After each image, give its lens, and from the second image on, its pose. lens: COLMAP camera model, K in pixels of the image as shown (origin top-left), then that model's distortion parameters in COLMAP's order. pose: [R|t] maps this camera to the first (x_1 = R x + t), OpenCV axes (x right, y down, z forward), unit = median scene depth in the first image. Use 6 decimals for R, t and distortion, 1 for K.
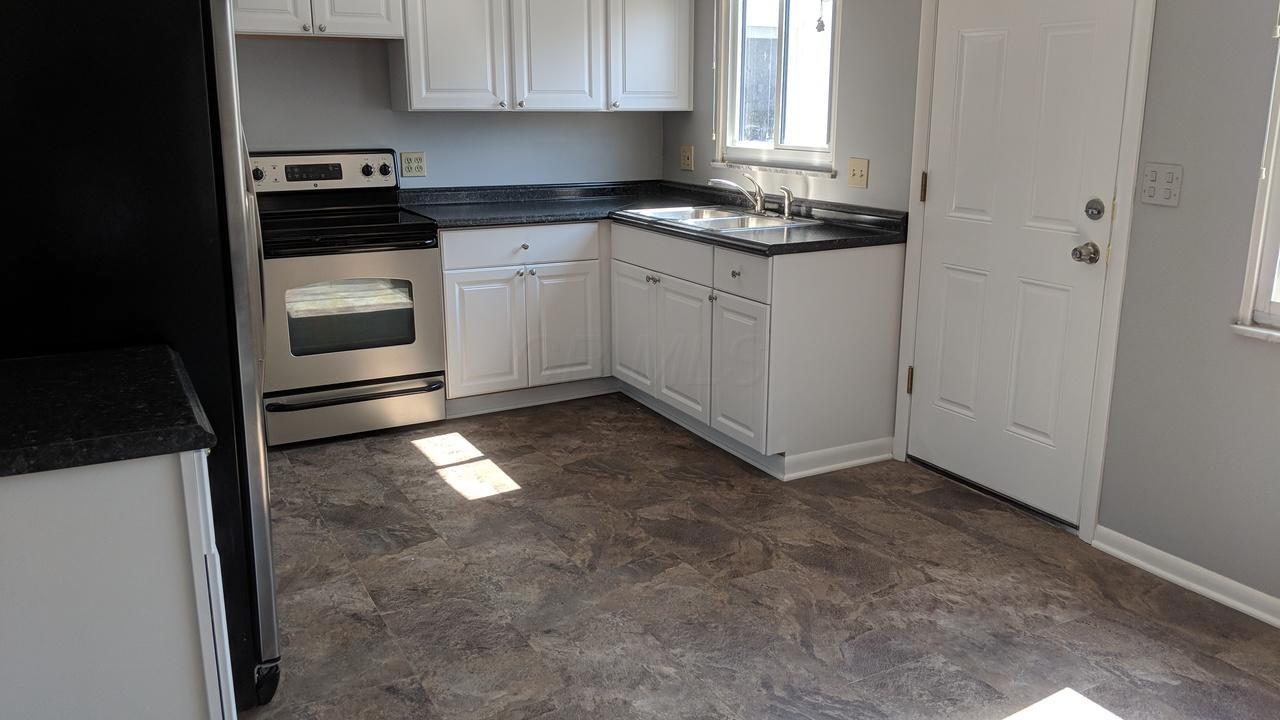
lens RADIAL K [[1012.5, 0, 640.0], [0, 1012.5, 360.0], [0, 0, 1]] dist [0.168608, -0.380271]
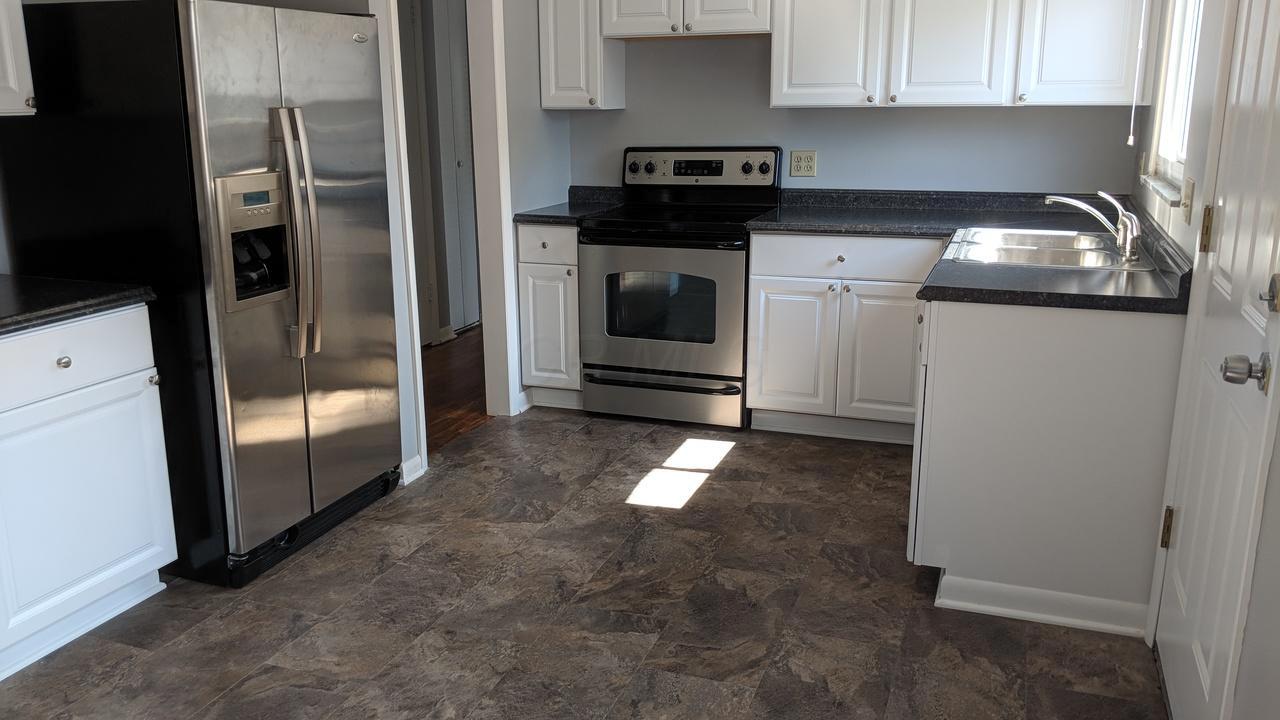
lens RADIAL K [[1012.5, 0, 640.0], [0, 1012.5, 360.0], [0, 0, 1]] dist [0.168608, -0.380271]
pose [[0.653022, 0.184112, -0.734619, 0.456080], [-0.180815, 0.979851, 0.084841, -0.071154], [0.735437, 0.077427, 0.673155, 0.285913]]
